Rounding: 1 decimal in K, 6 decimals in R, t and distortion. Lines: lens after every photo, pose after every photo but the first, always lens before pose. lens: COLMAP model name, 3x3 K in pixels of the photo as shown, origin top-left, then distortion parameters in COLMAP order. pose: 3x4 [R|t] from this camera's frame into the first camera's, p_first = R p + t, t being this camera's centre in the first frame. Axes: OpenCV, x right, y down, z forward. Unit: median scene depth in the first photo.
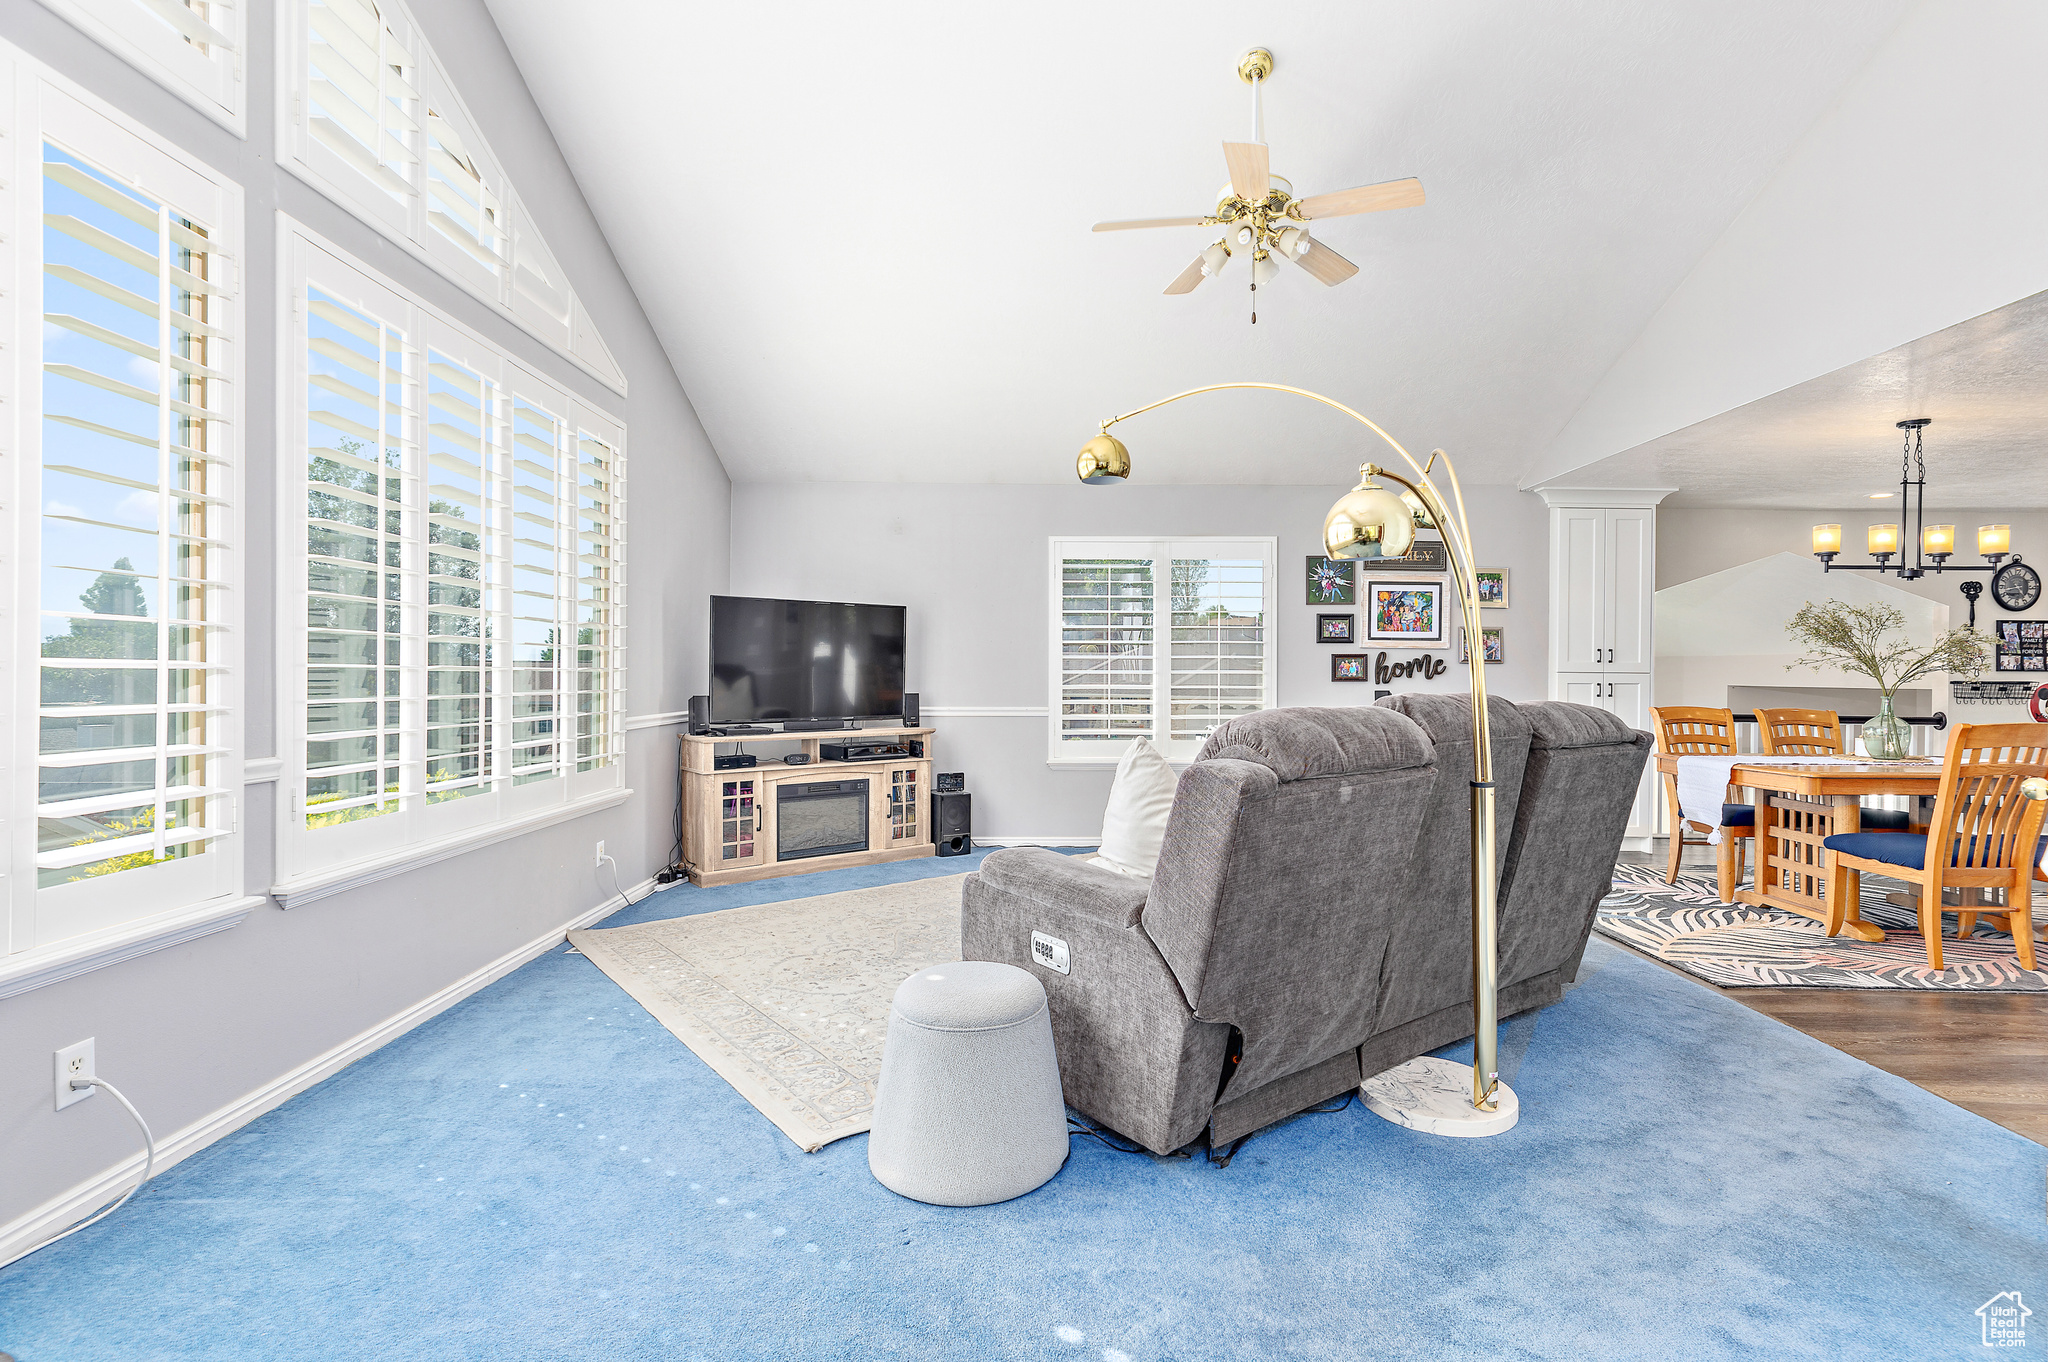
lens RADIAL K [[949.5, 0, 1044.4], [0, 949.5, 654.9], [0, 0, 1]] dist [0.001482, -0.000004]
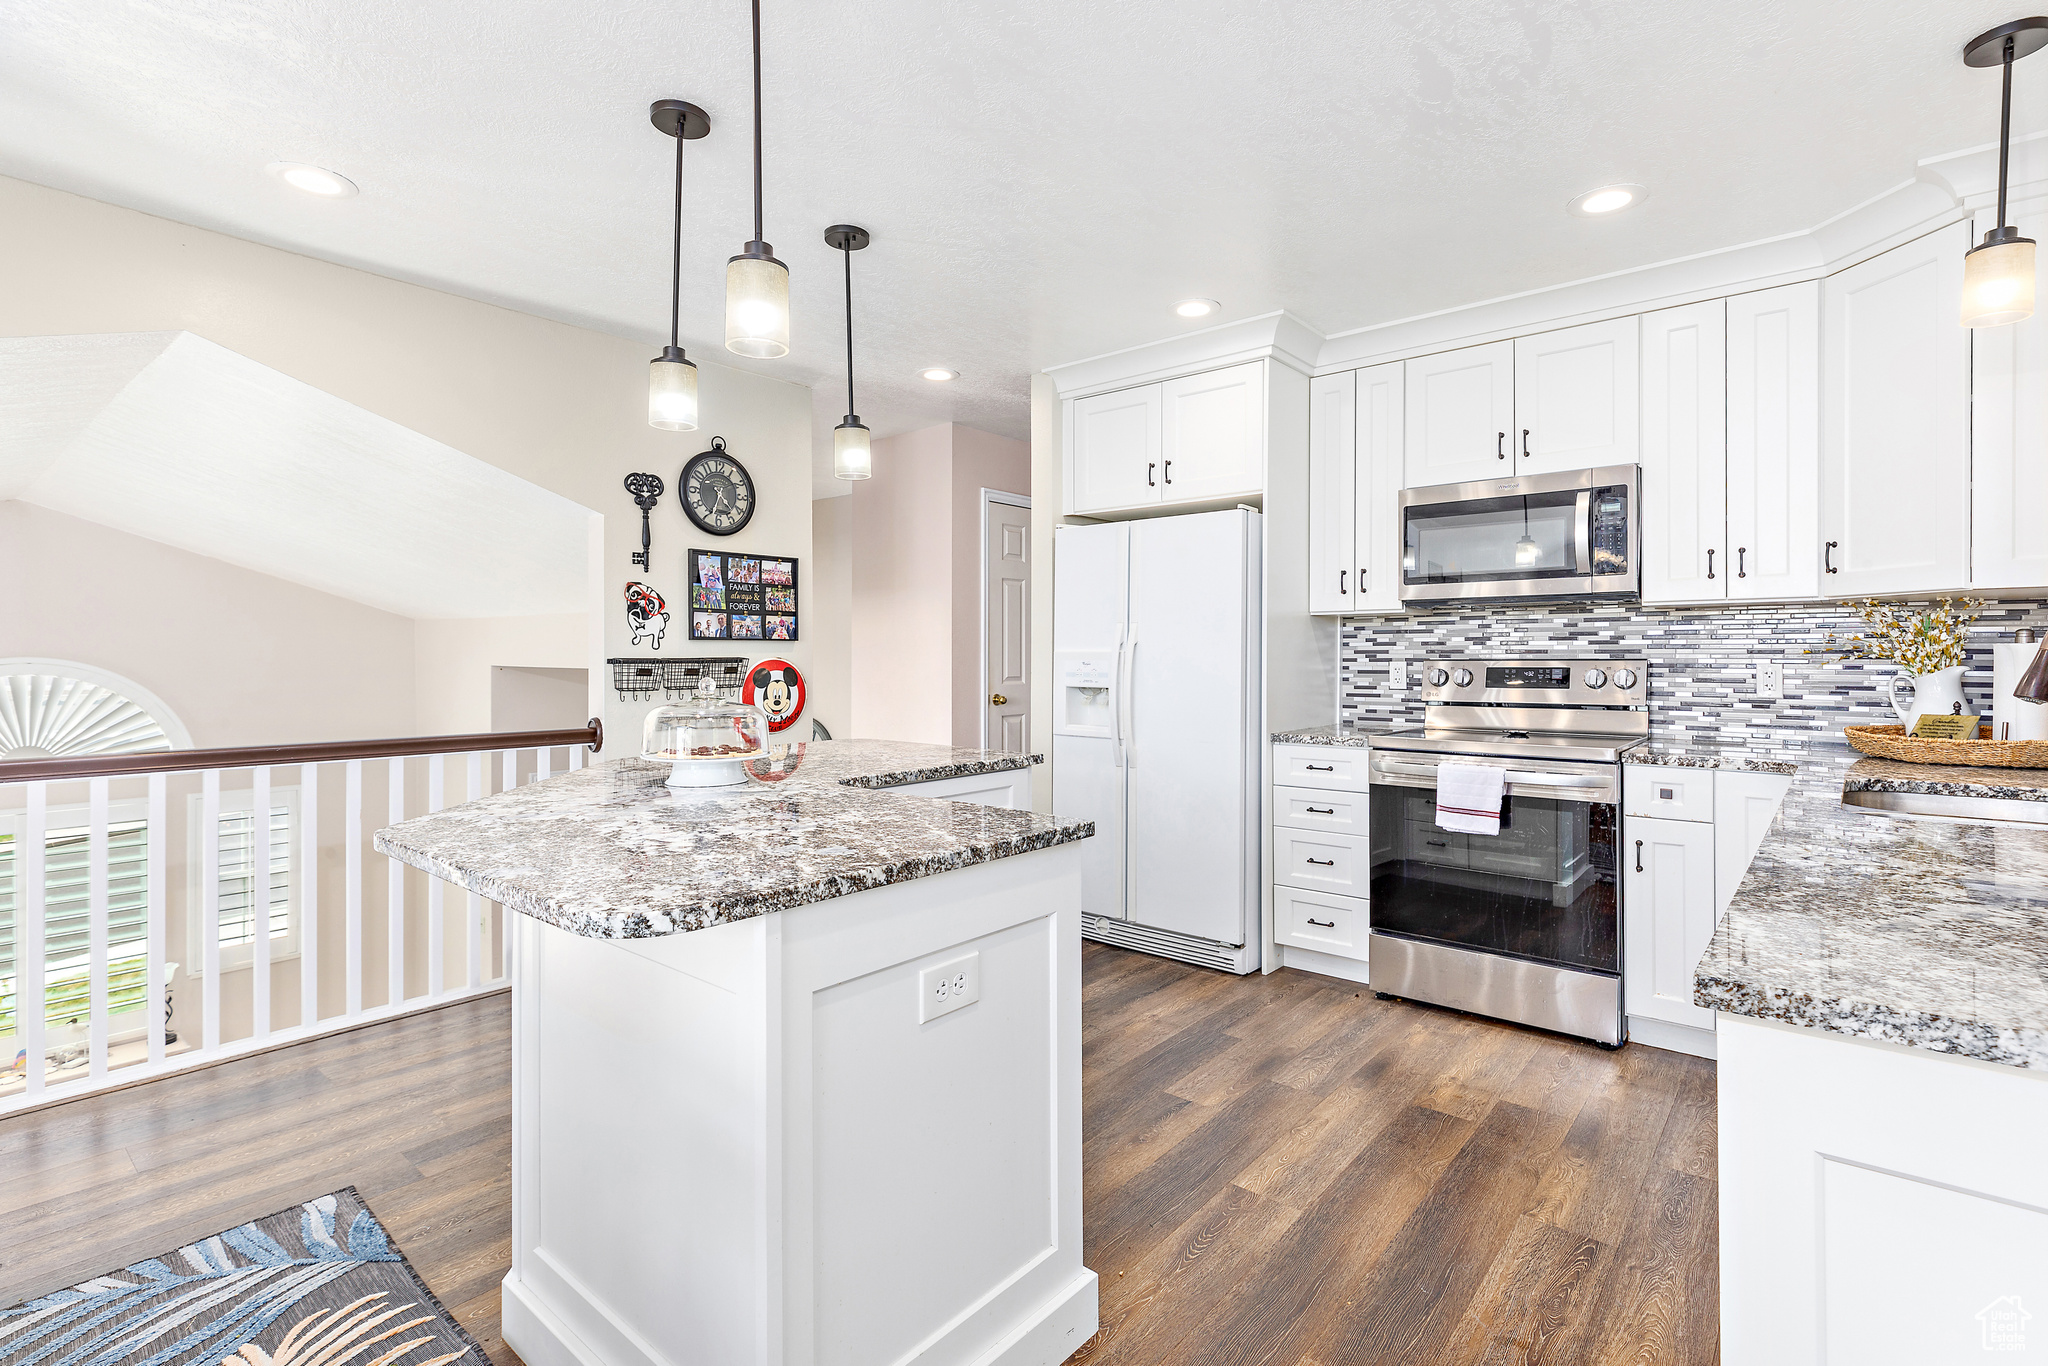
lens RADIAL K [[949.5, 0, 1044.4], [0, 949.5, 656.9], [0, 0, 1]] dist [0.001482, -0.000004]
pose [[0.626582, -0.011794, 0.779266, 0.695583], [-0.004560, 0.999813, 0.018799, 0.015837], [-0.779342, -0.015333, 0.626411, 0.483603]]
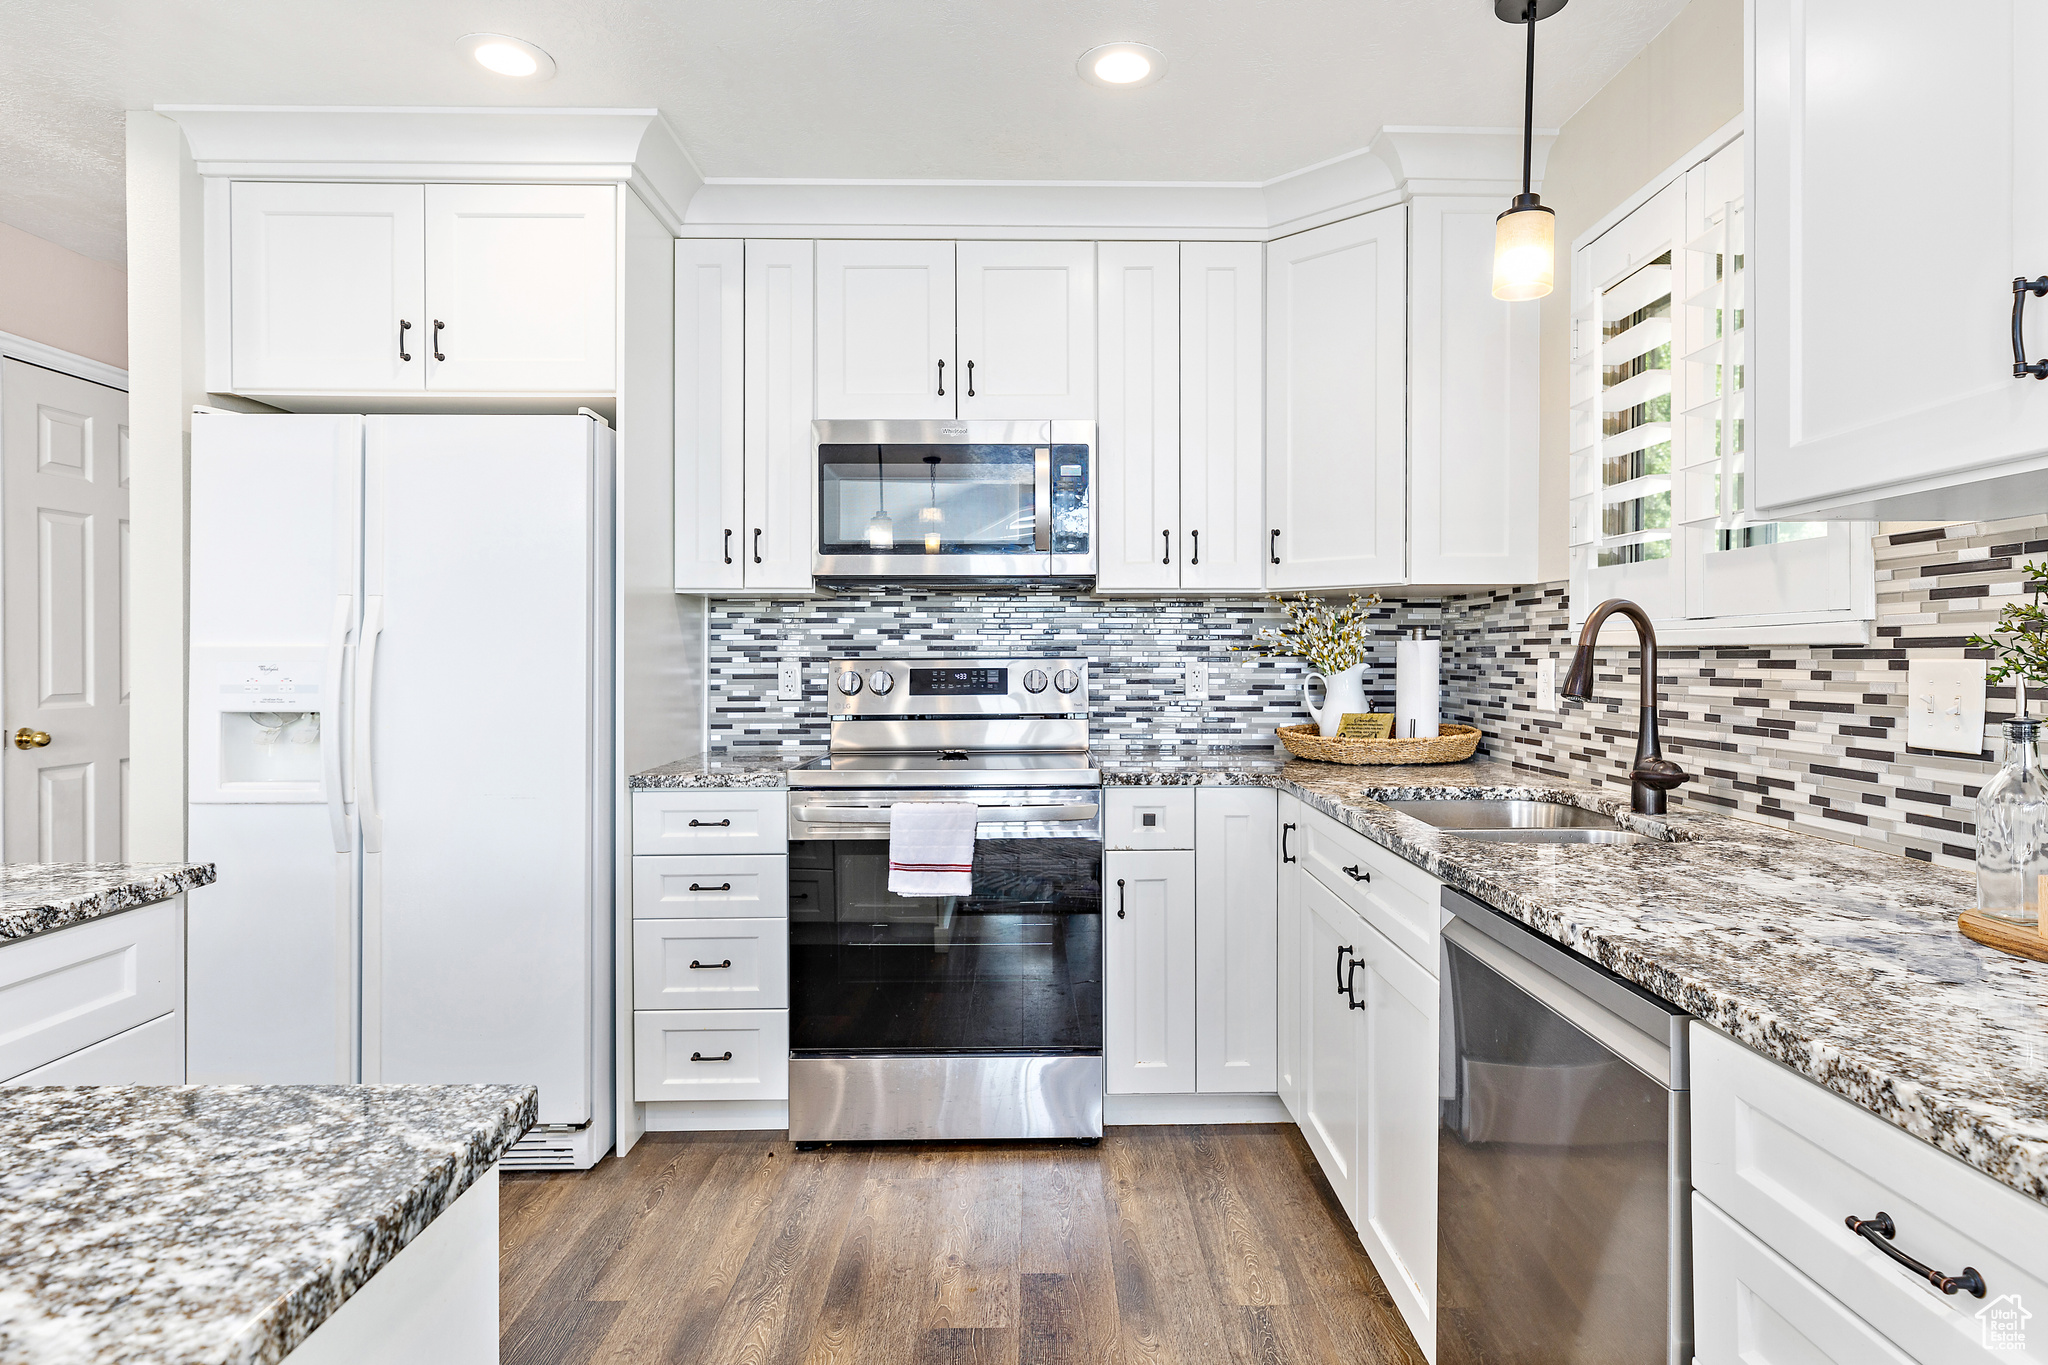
lens RADIAL K [[1122.3, 0, 1039.1], [0, 1122.3, 657.9], [0, 0, 1]] dist [0.005386, 0.000444]
pose [[-0.027931, -0.013919, 0.999513, 0.779673], [-0.013548, 0.999816, 0.013544, 0.018538], [-0.999518, -0.013164, -0.028114, 0.577464]]
